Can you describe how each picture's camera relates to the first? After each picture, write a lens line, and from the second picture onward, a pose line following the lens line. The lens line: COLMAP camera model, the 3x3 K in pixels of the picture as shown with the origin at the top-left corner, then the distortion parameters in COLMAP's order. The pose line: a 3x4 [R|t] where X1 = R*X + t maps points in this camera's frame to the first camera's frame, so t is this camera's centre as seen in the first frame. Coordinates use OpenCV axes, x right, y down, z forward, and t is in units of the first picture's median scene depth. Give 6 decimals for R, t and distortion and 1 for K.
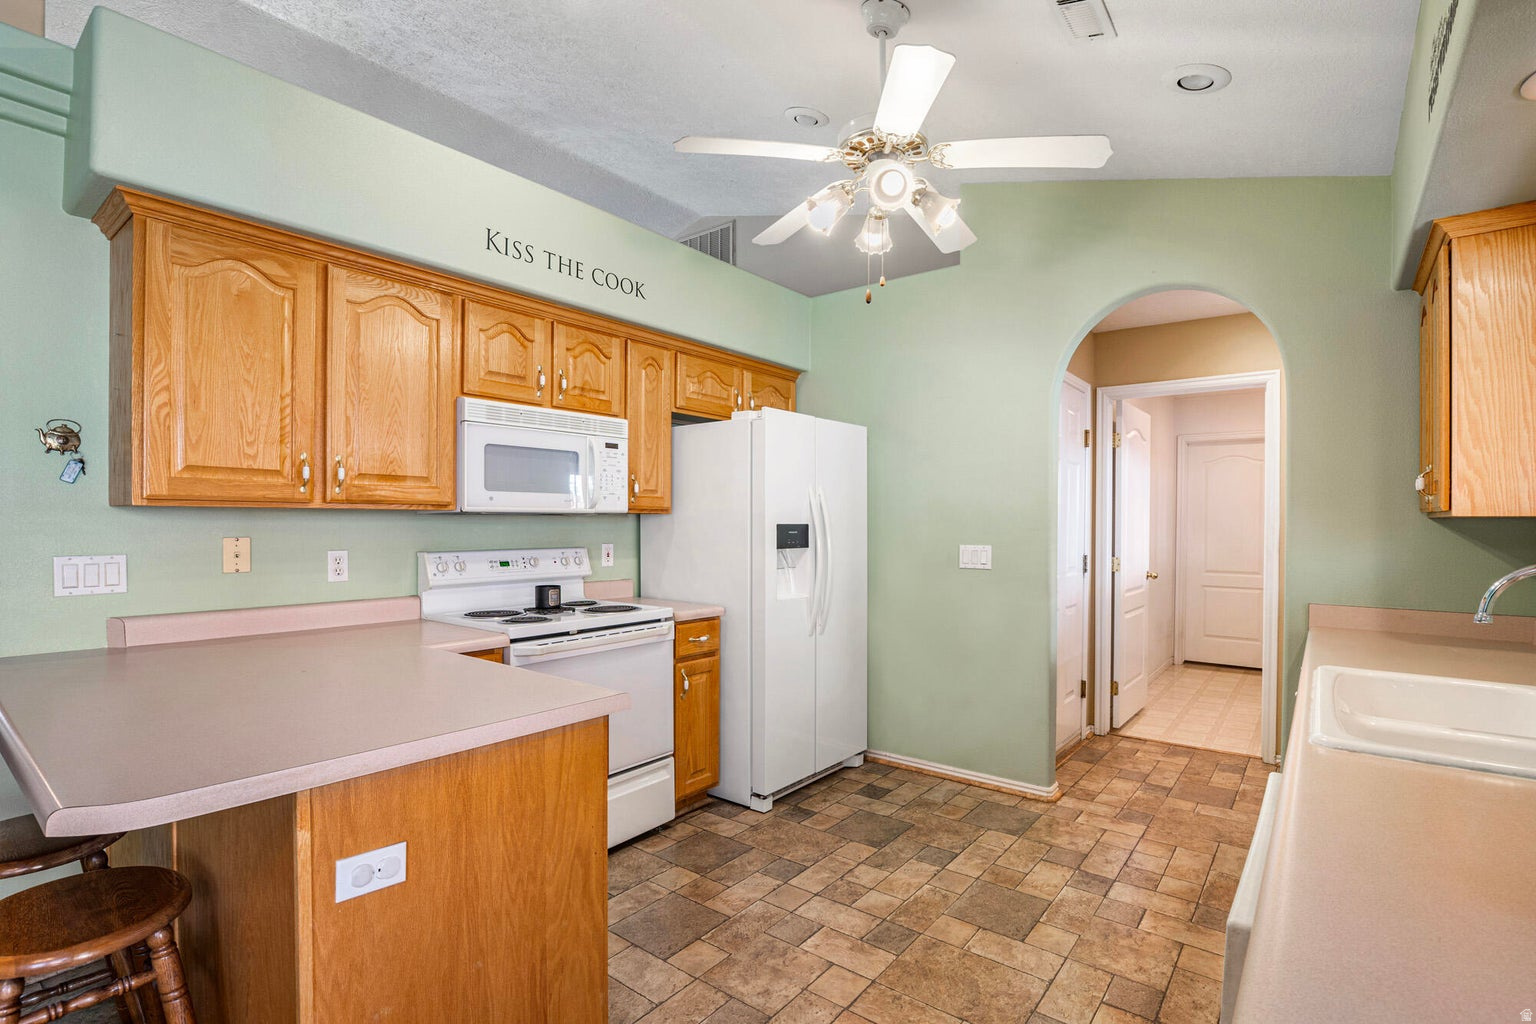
lens RADIAL K [[721.3, 0, 727.9], [0, 721.3, 524.5], [0, 0, 1]] dist [-0.032101, 0.000537]
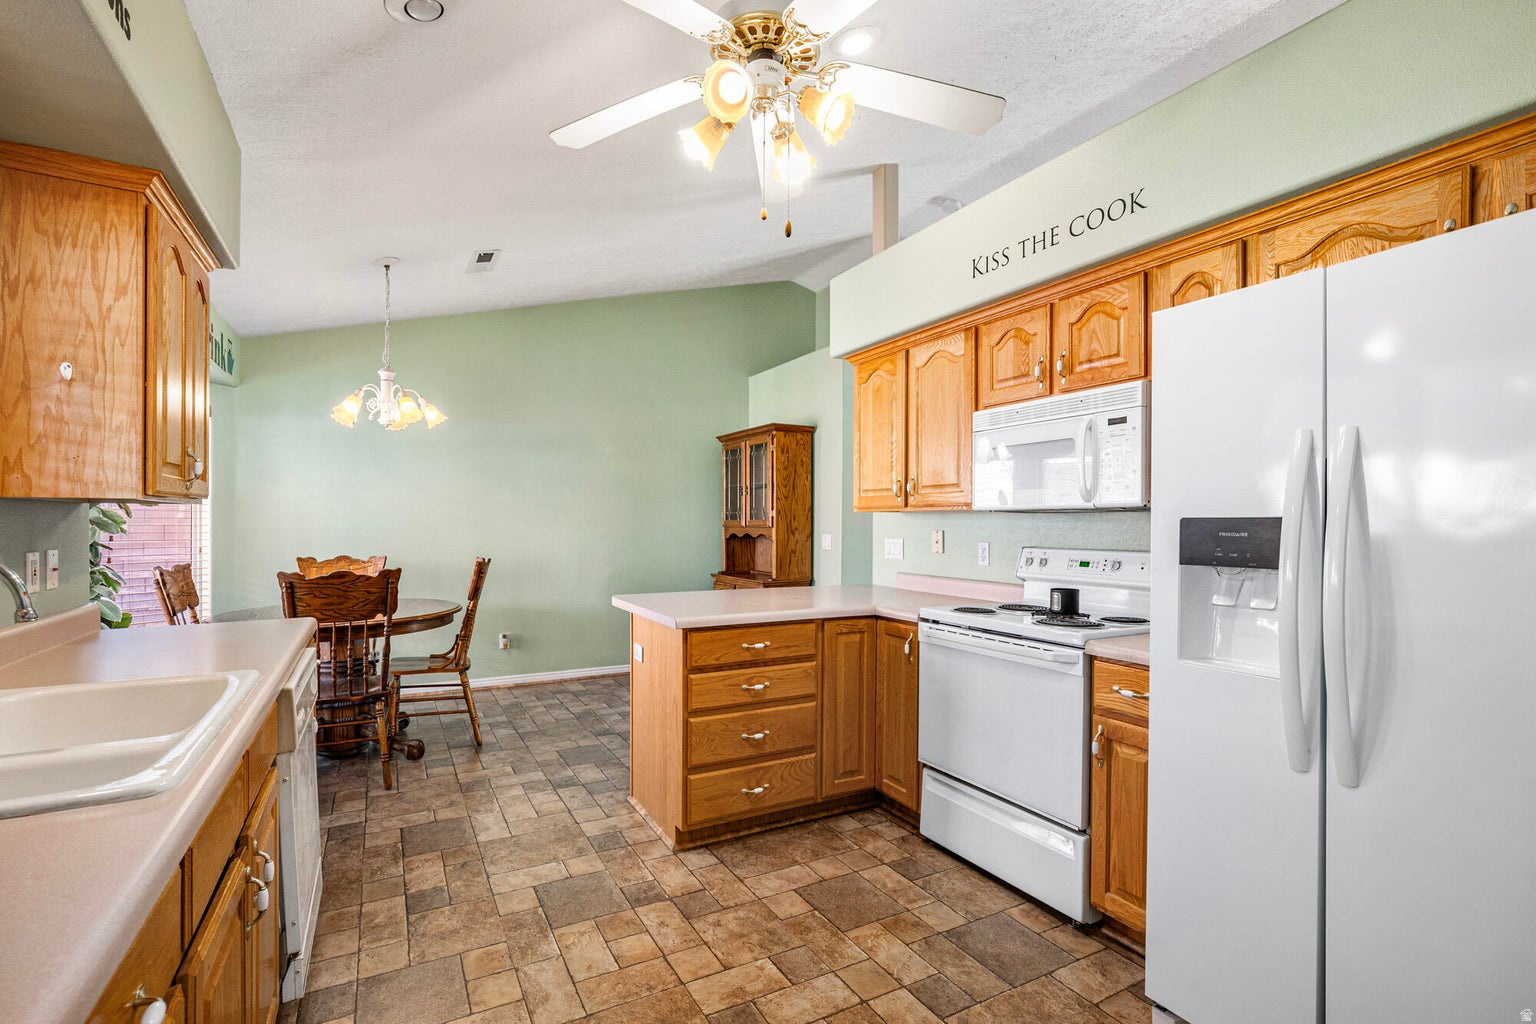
lens RADIAL K [[729.8, 0, 808.5], [0, 729.8, 523.3], [0, 0, 1]] dist [-0.017884, 0.004024]
pose [[-0.331419, -0.006873, -0.943458, 0.773661], [-0.010541, 0.999938, -0.003581, 0.009213], [0.943425, 0.008758, -0.331471, 1.055924]]
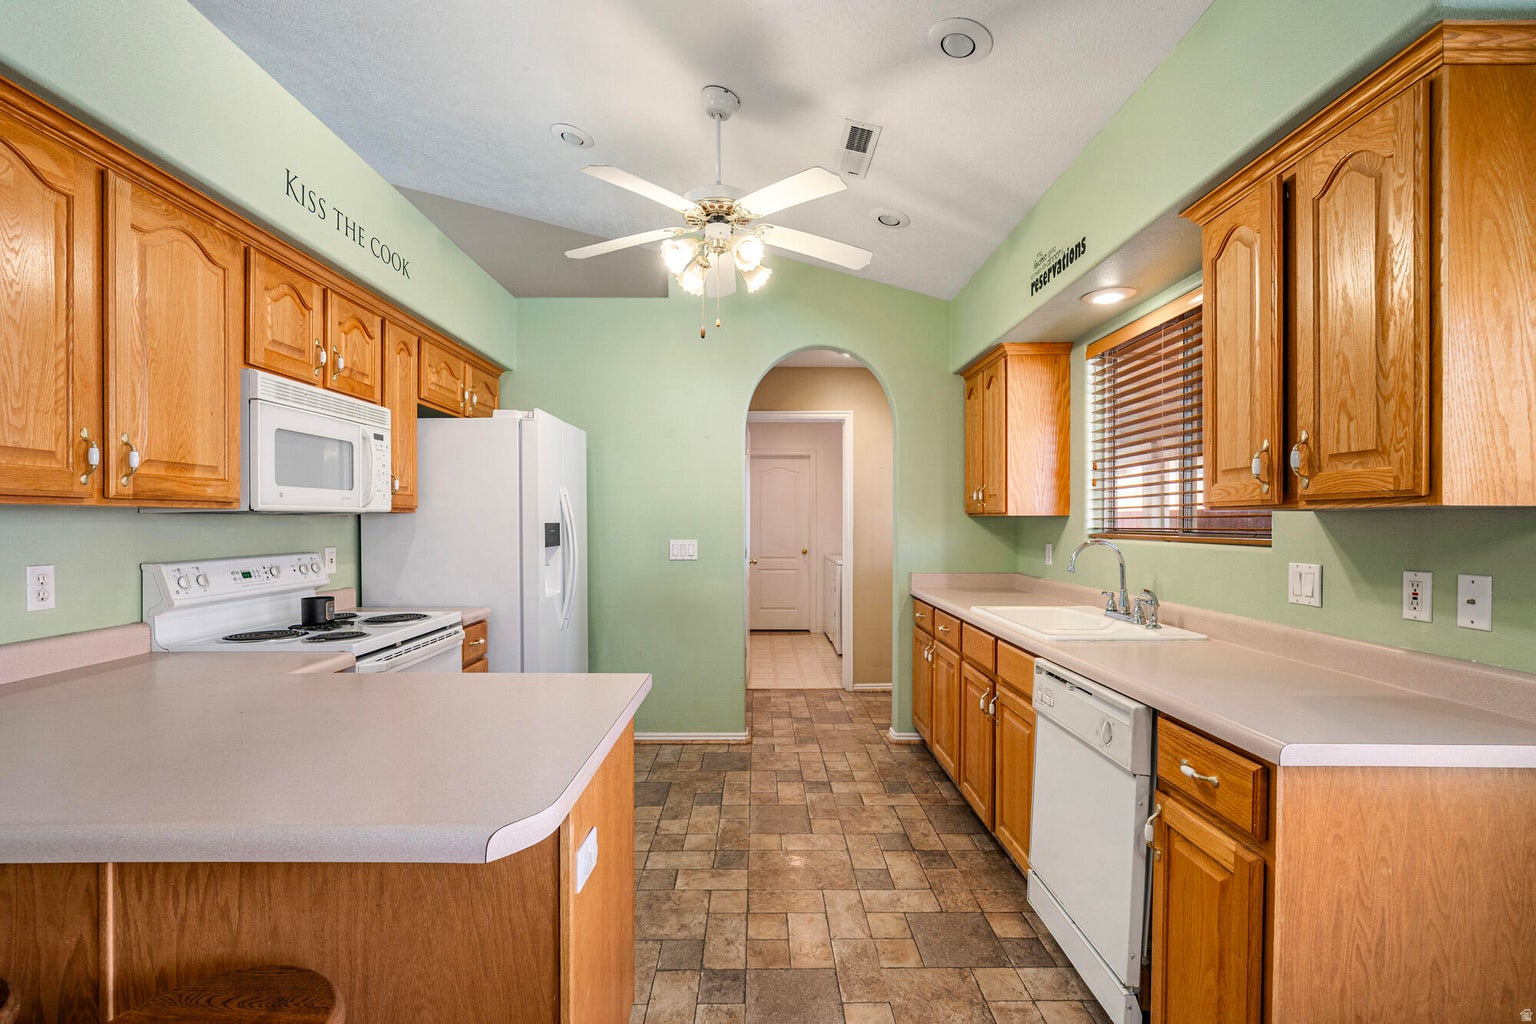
lens RADIAL K [[729.8, 0, 752.8], [0, 729.8, 521.5], [0, 0, 1]] dist [-0.017884, 0.004024]
pose [[0.769067, -0.005842, 0.639141, -0.425156], [0.006501, 0.999978, 0.001317, -0.002816], [-0.639135, 0.003143, 0.769088, 0.010150]]
